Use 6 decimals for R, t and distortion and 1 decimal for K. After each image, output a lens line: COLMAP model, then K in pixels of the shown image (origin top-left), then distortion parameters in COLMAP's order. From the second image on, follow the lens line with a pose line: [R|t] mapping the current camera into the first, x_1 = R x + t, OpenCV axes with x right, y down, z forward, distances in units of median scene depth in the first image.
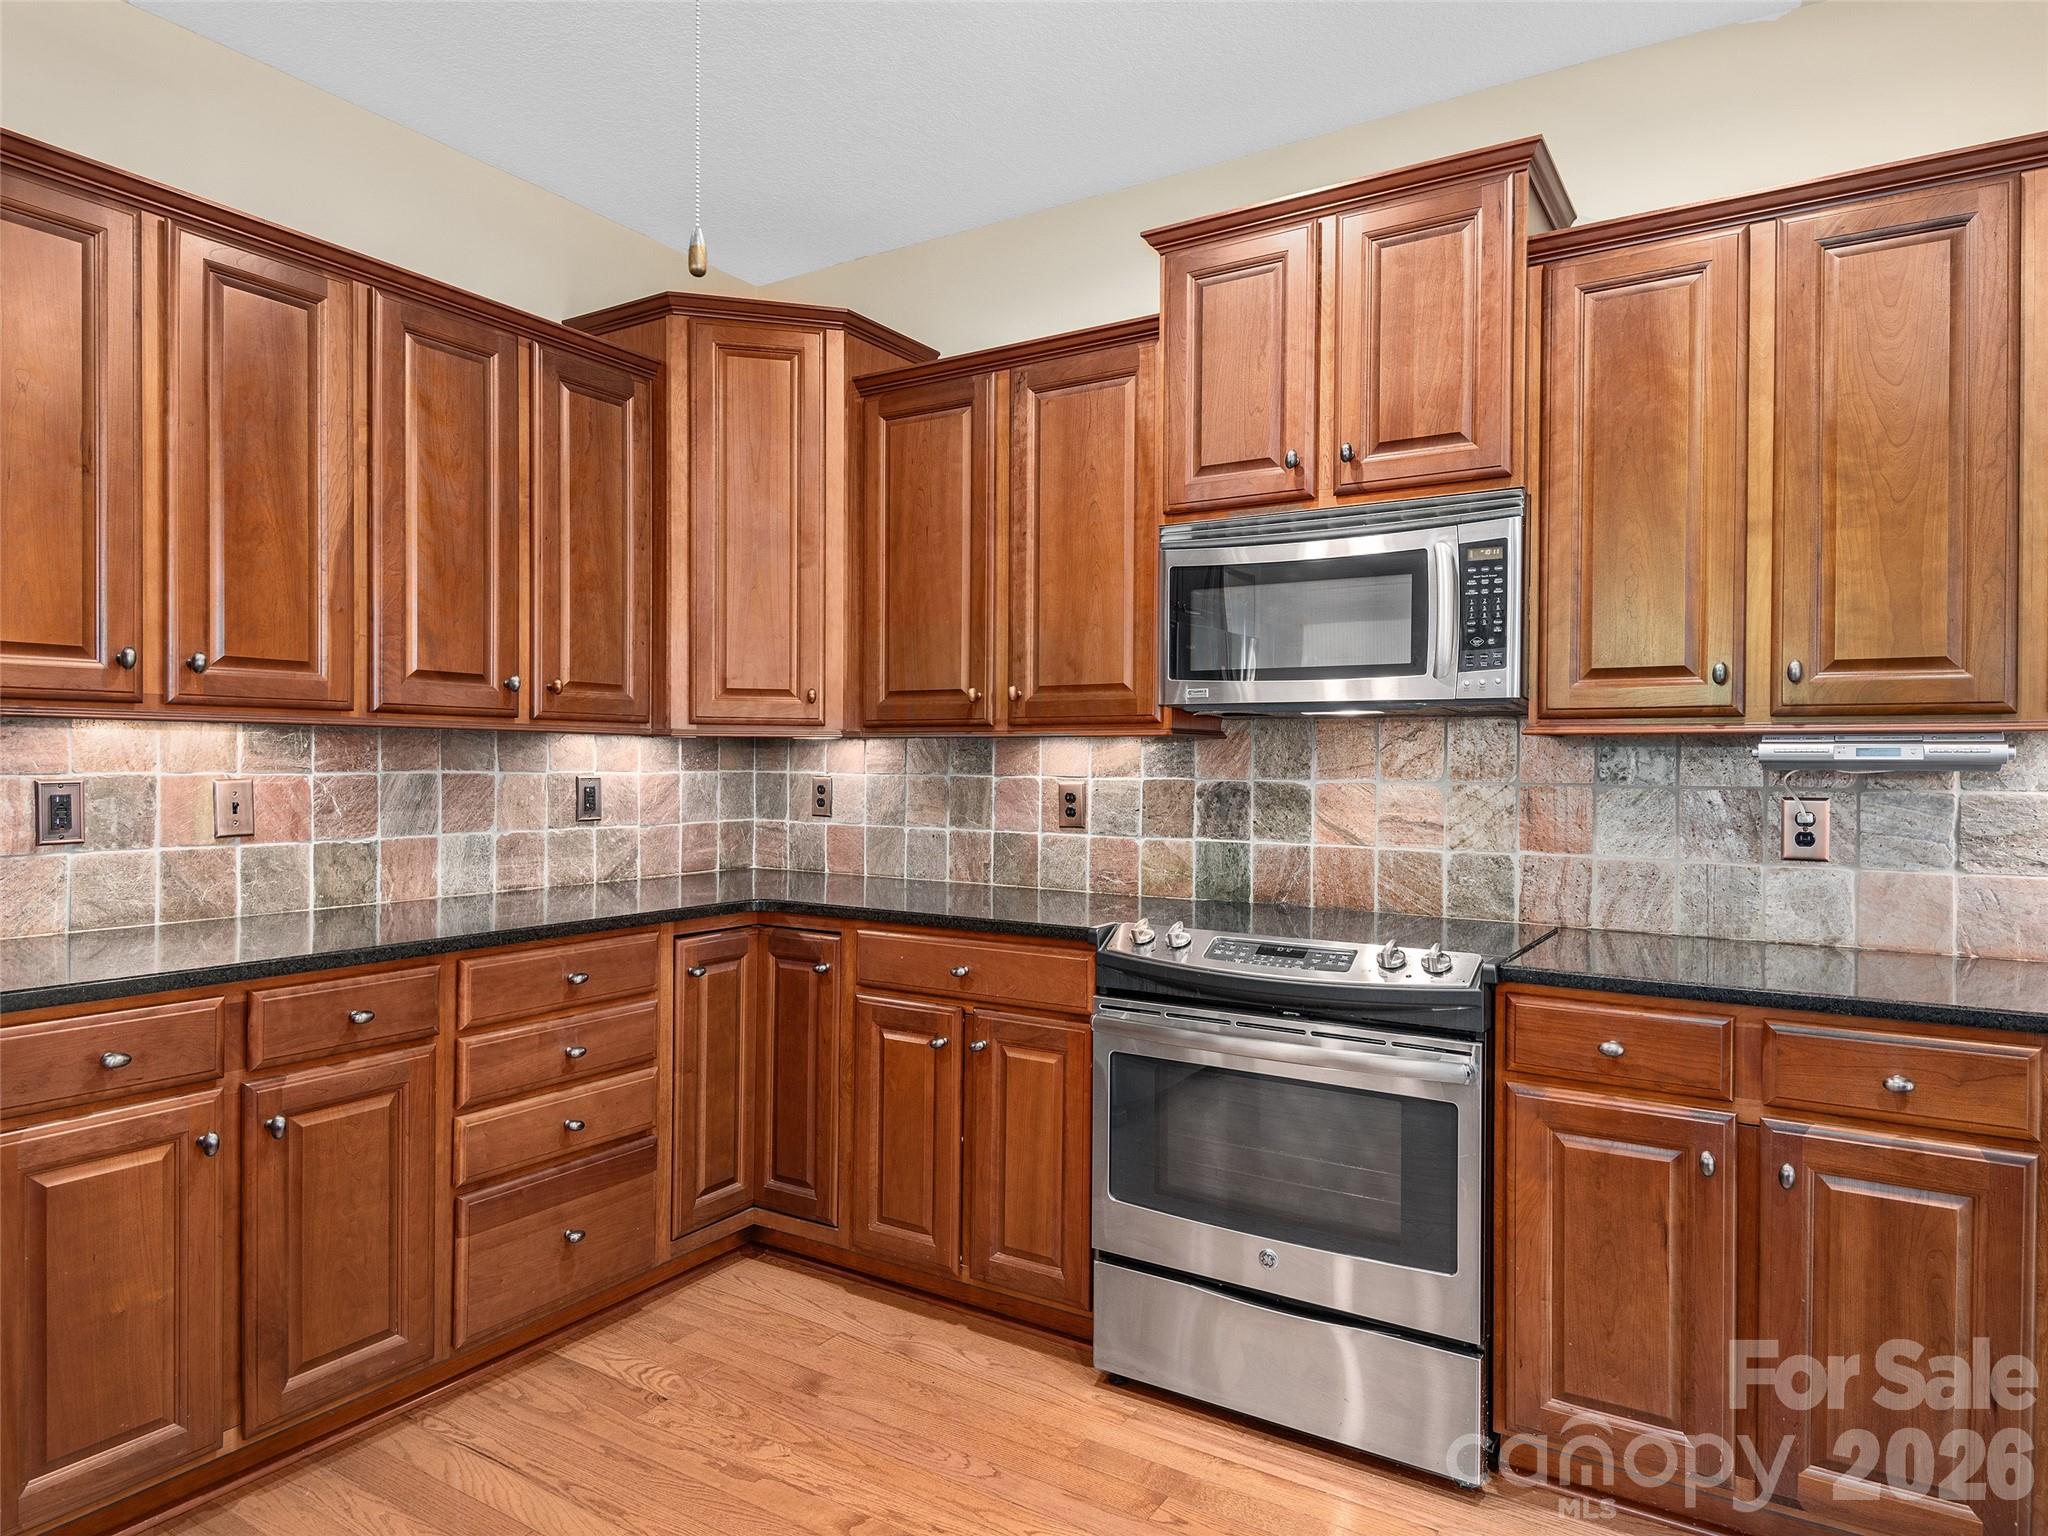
lens RADIAL K [[1135.2, 0, 1024.0], [0, 1135.2, 768.0], [0, 0, 1]] dist [0.038794, -0.028293]
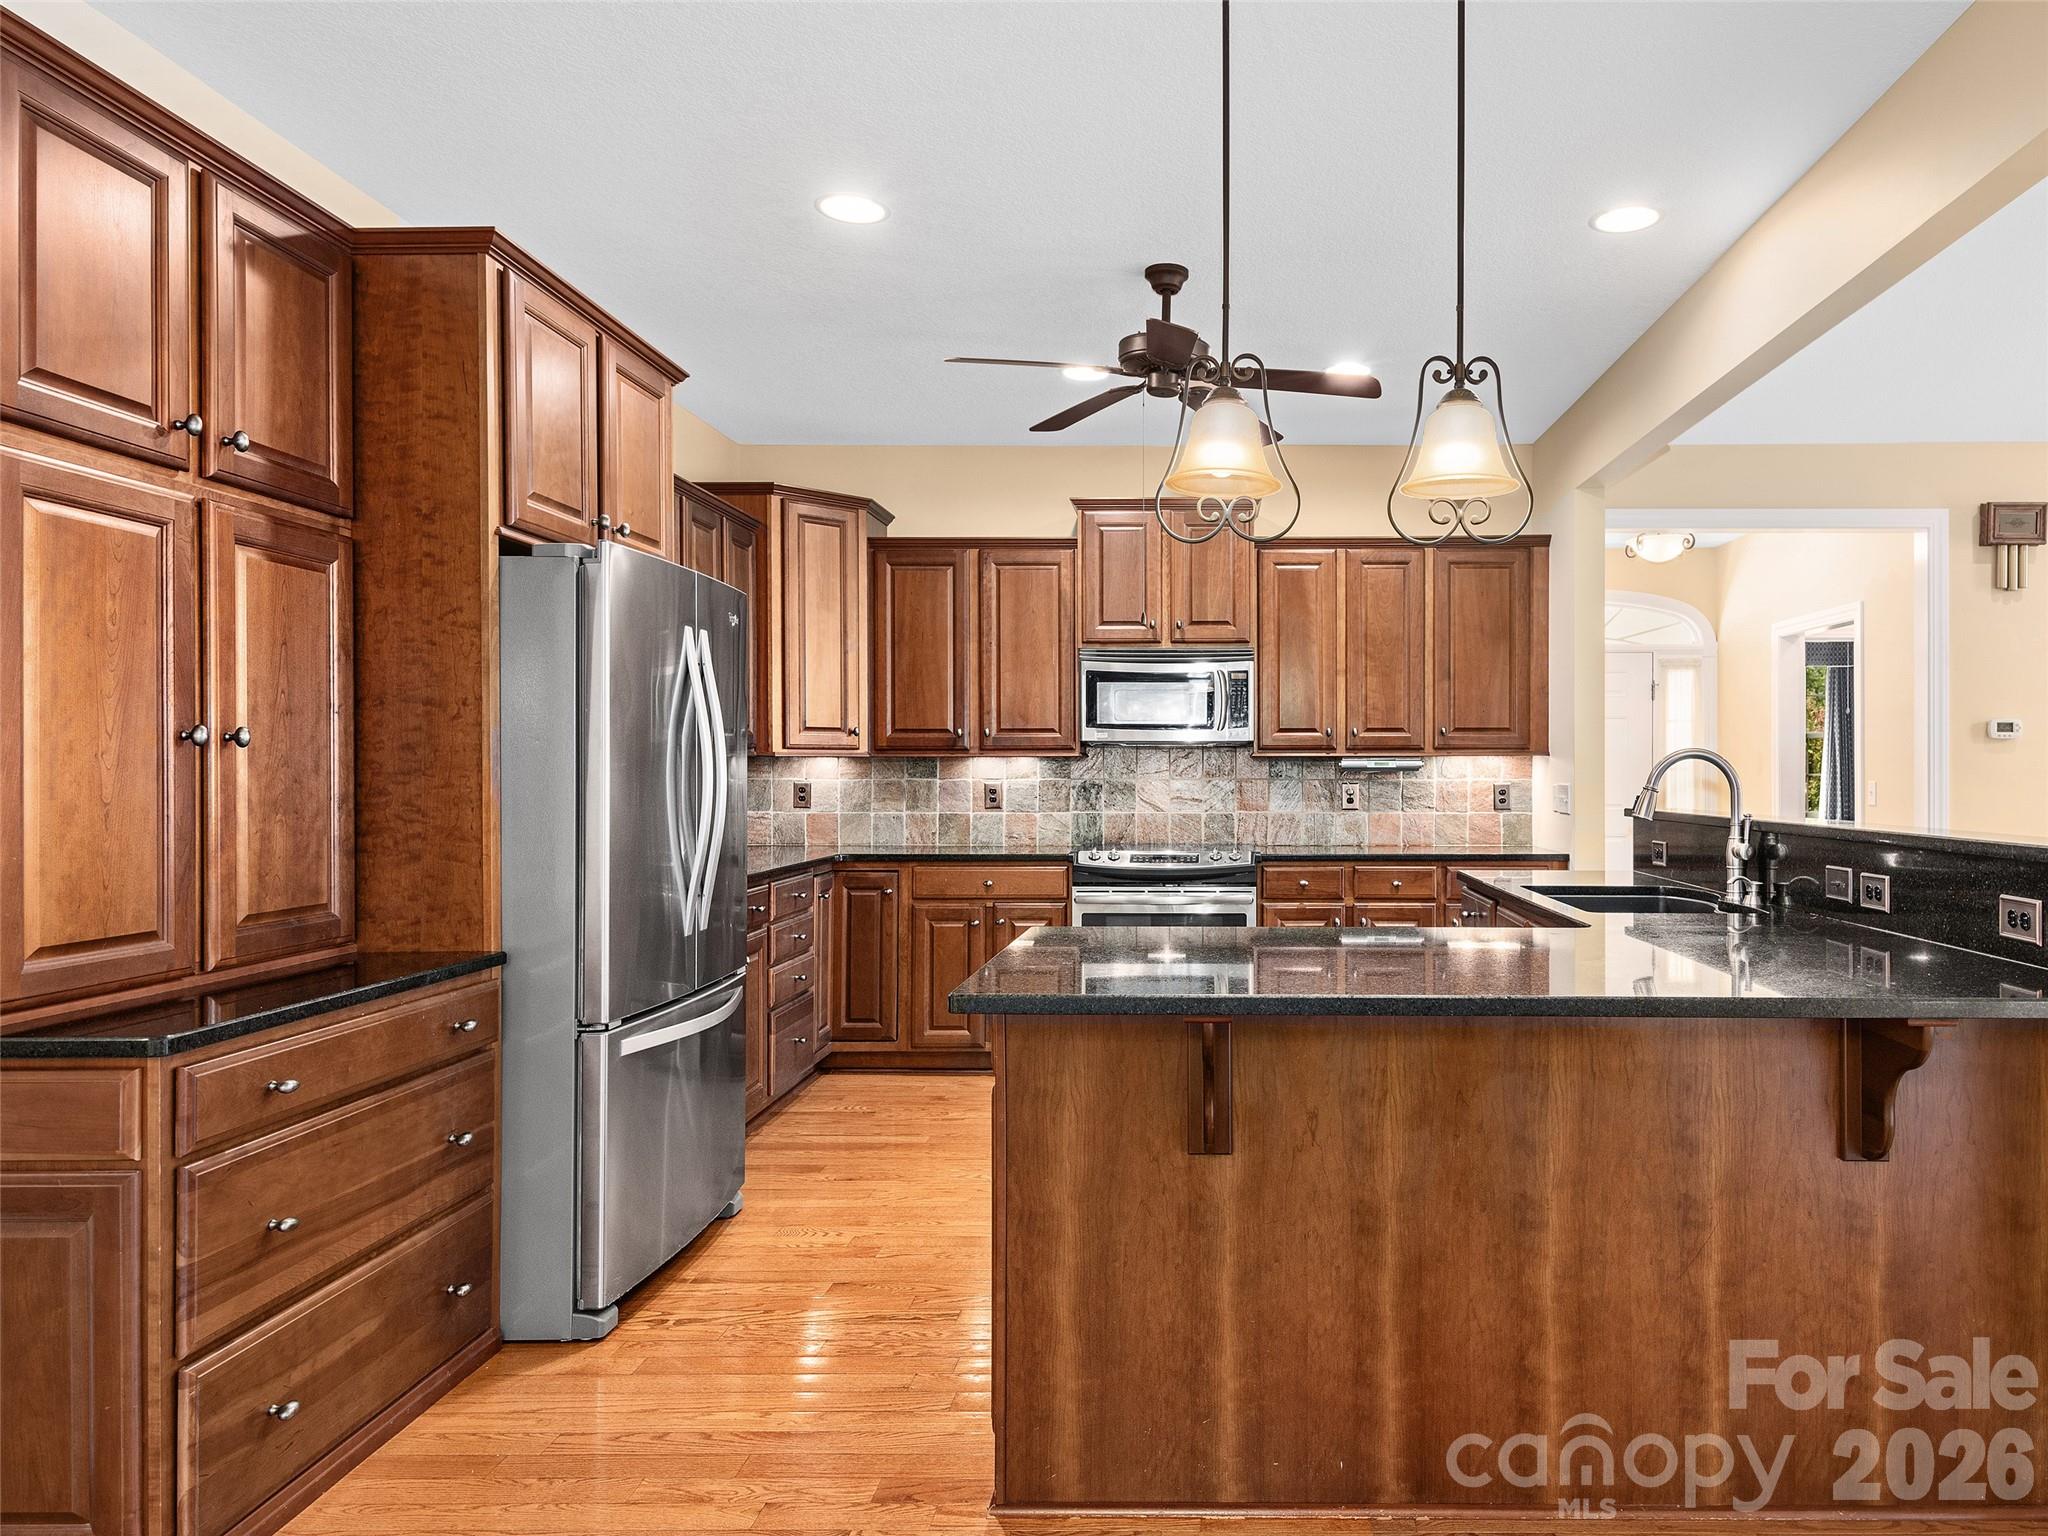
lens RADIAL K [[1249.3, 0, 1024.0], [0, 1249.3, 768.0], [0, 0, 1]] dist [0.041409, -0.038659]
pose [[0.898338, -0.009358, 0.439205, -0.907128], [0.010421, 0.999946, -0.000009, -0.010122], [-0.439181, 0.004585, 0.898387, -0.876349]]
